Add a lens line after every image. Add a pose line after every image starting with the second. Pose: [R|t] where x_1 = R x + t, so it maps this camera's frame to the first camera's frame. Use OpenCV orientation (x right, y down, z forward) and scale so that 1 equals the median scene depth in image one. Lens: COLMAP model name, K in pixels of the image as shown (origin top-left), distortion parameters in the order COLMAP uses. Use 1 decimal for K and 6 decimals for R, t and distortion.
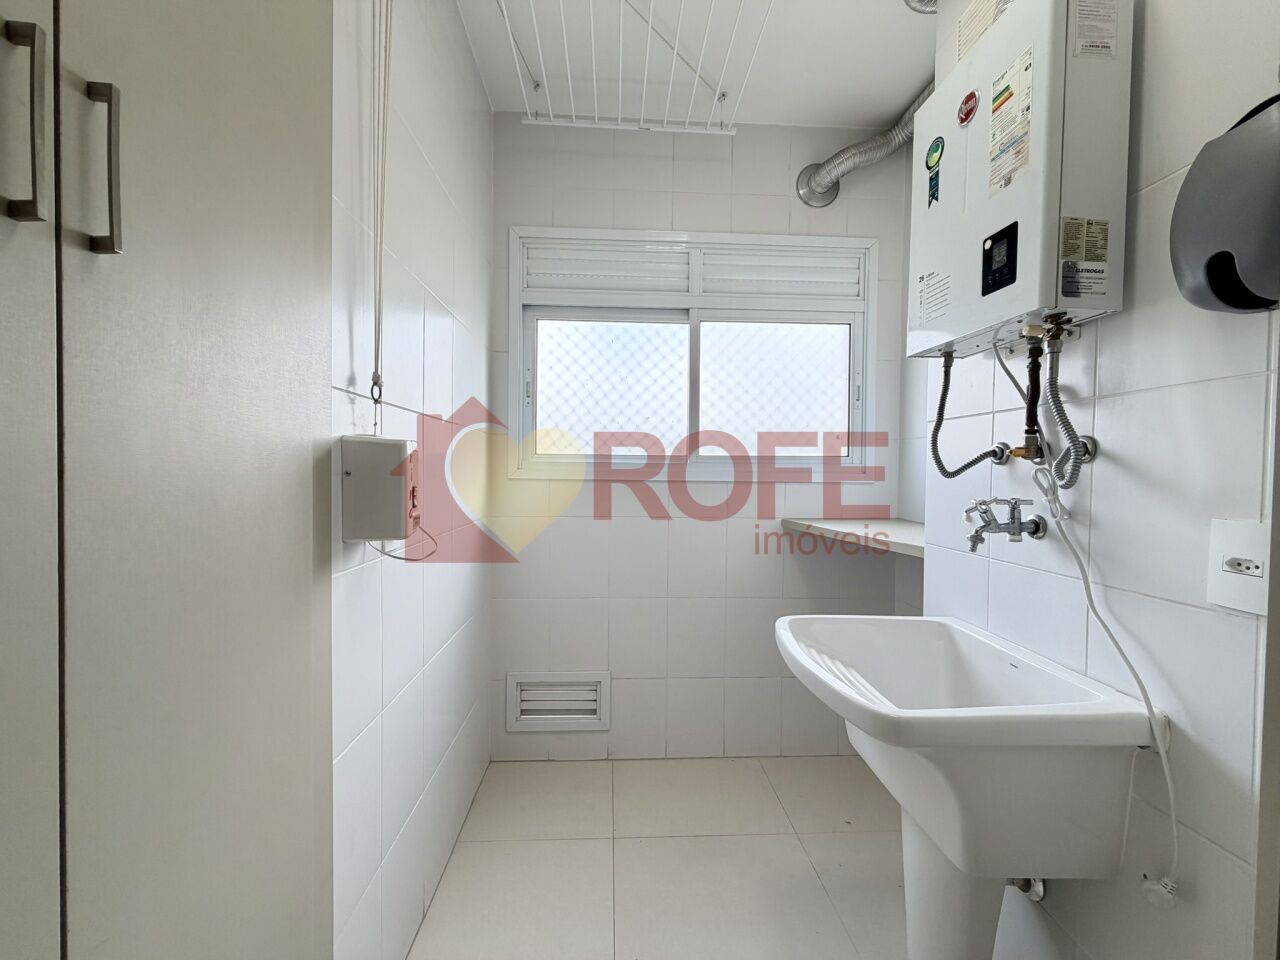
lens RADIAL K [[508.5, 0, 637.6], [0, 508.5, 483.7], [0, 0, 1]] dist [0.000225, 0.000021]
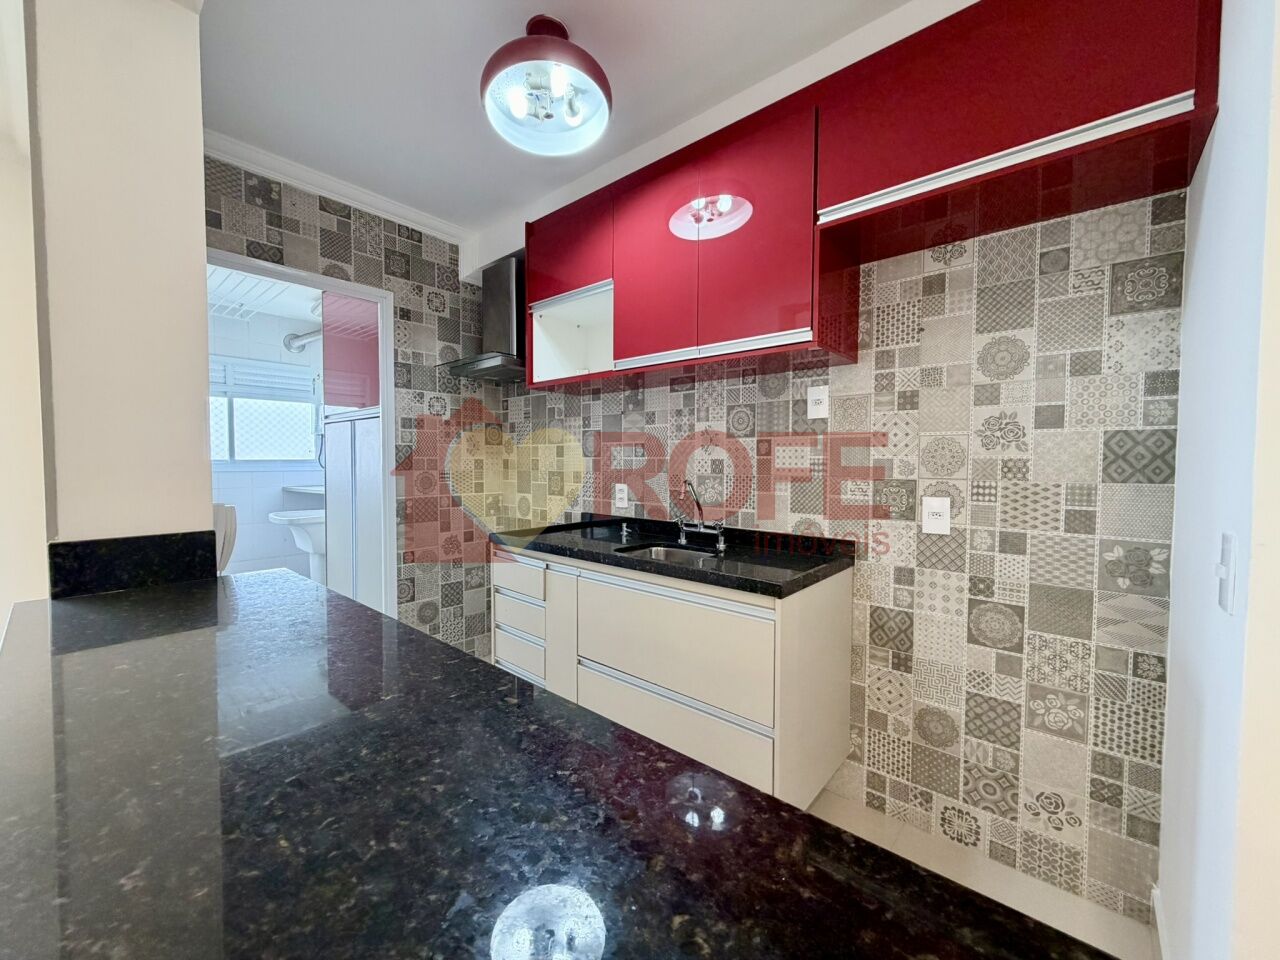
lens RADIAL K [[508.5, 0, 632.2], [0, 508.5, 480.1], [0, 0, 1]] dist [0.000225, 0.000021]
pose [[0.701290, -0.035996, 0.711967, -0.248421], [0.027335, 0.999348, 0.023601, 0.027248], [-0.712352, 0.002911, 0.701817, -1.802559]]
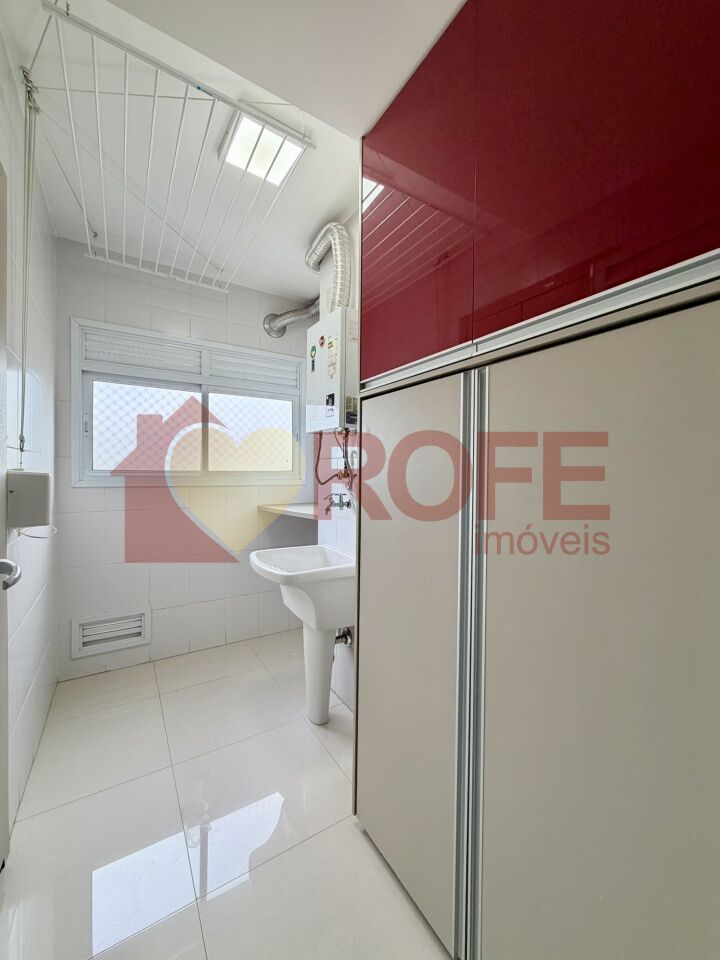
lens RADIAL K [[381.4, 0, 358.5], [0, 381.4, 475.5], [0, 0, 1]] dist [0.000225, 0.000021]
pose [[0.874150, -0.008450, 0.485583, -0.063403], [0.014276, 0.999864, -0.008301, -0.022345], [-0.485446, 0.014188, 0.874151, -0.378497]]
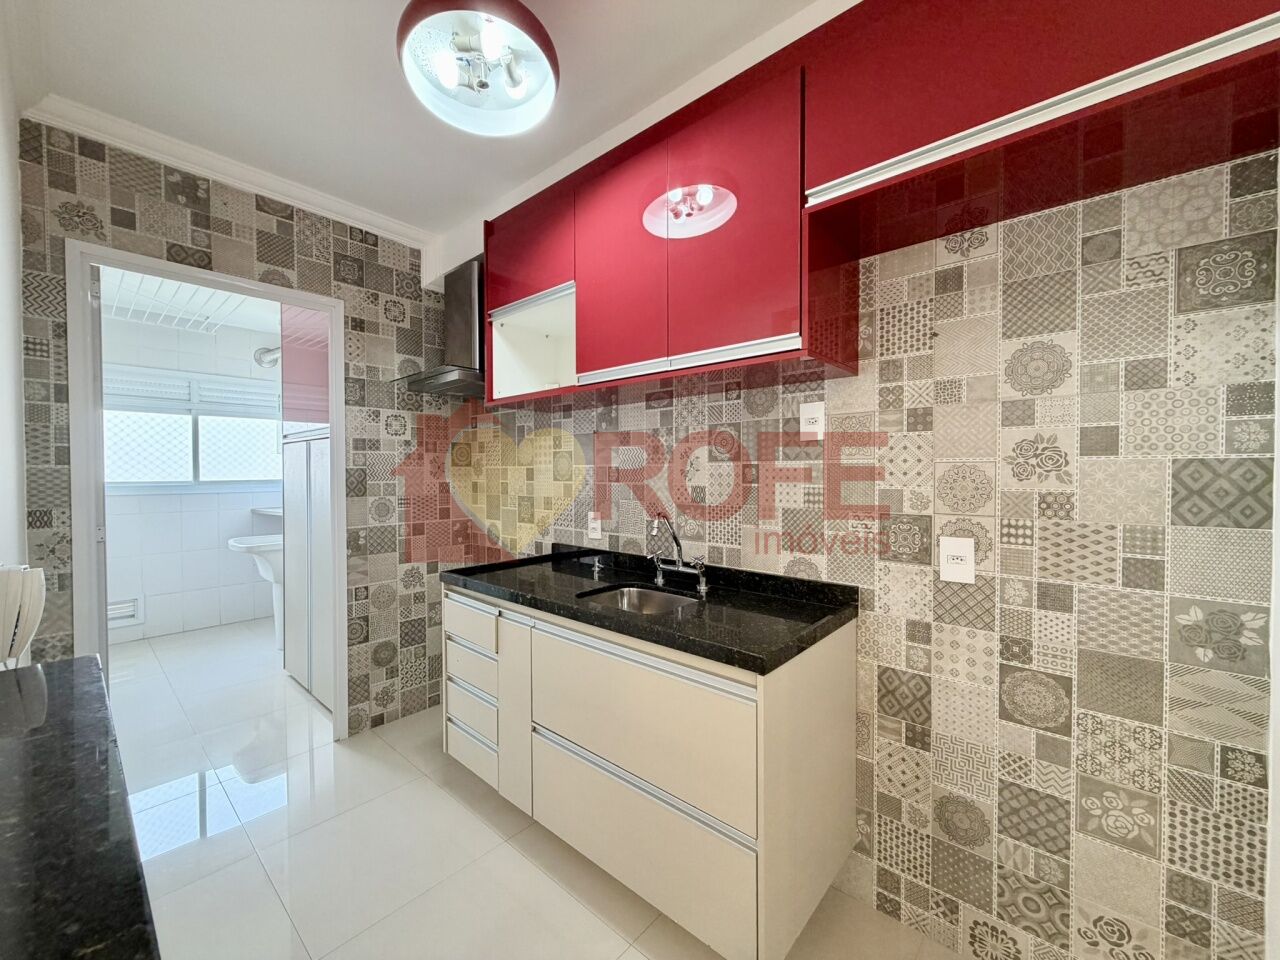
lens RADIAL K [[508.5, 0, 632.3], [0, 508.5, 480.8], [0, 0, 1]] dist [0.000225, 0.000021]
pose [[0.707543, -0.026609, 0.706170, -0.096600], [0.033997, 0.999415, 0.003596, -0.004588], [-0.705852, 0.021463, 0.708034, -1.750724]]
